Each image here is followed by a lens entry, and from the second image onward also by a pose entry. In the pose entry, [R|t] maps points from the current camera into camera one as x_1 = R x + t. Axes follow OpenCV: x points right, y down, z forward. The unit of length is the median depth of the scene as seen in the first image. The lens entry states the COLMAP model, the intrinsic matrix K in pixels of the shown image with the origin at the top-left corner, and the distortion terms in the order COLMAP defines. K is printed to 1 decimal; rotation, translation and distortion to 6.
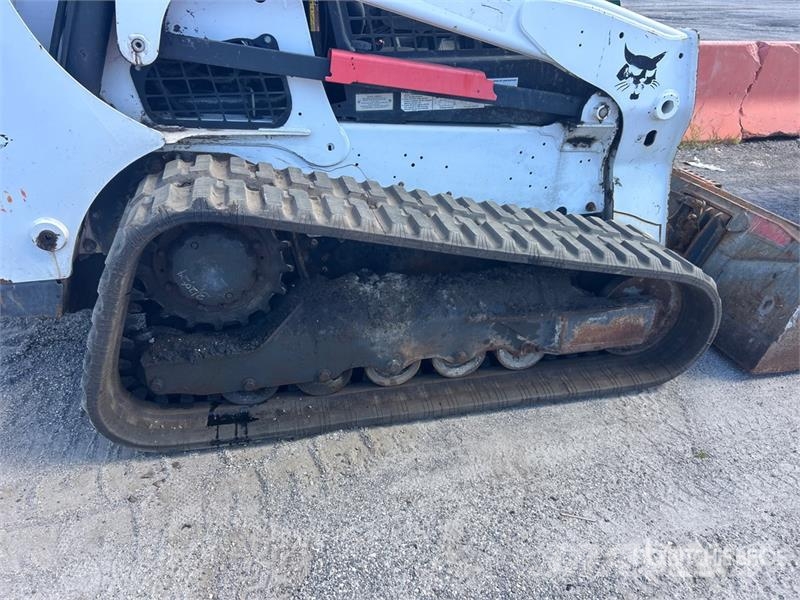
lens RADIAL K [[553.9, 0, 399.2], [0, 553.9, 284.2], [0, 0, 1]] dist [0.002261, -0.002285]
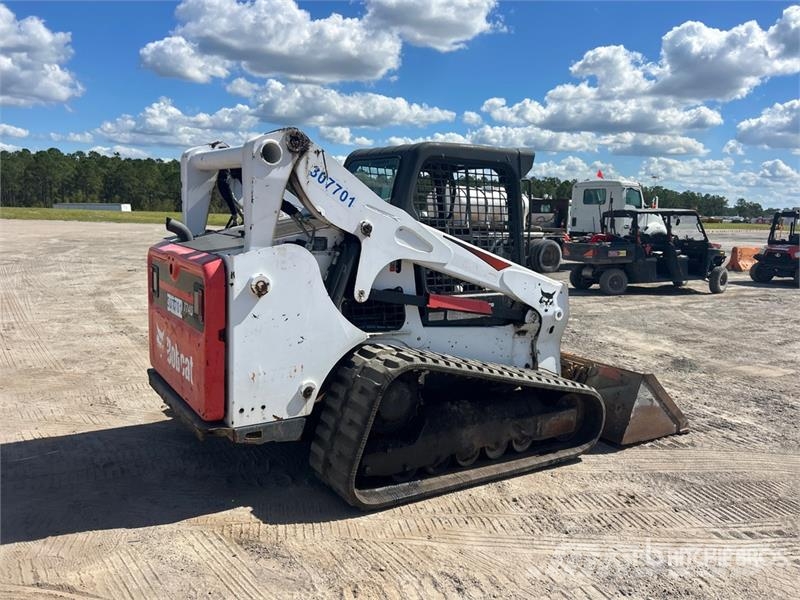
lens RADIAL K [[602.8, 0, 400.0], [0, 602.8, 300.0], [0, 0, 1]] dist [0.075832, -0.084270]
pose [[0.927816, -0.016654, 0.372667, -0.962824], [0.139674, 0.941843, -0.305653, 0.253802], [-0.345903, 0.335641, 0.876183, -0.852075]]
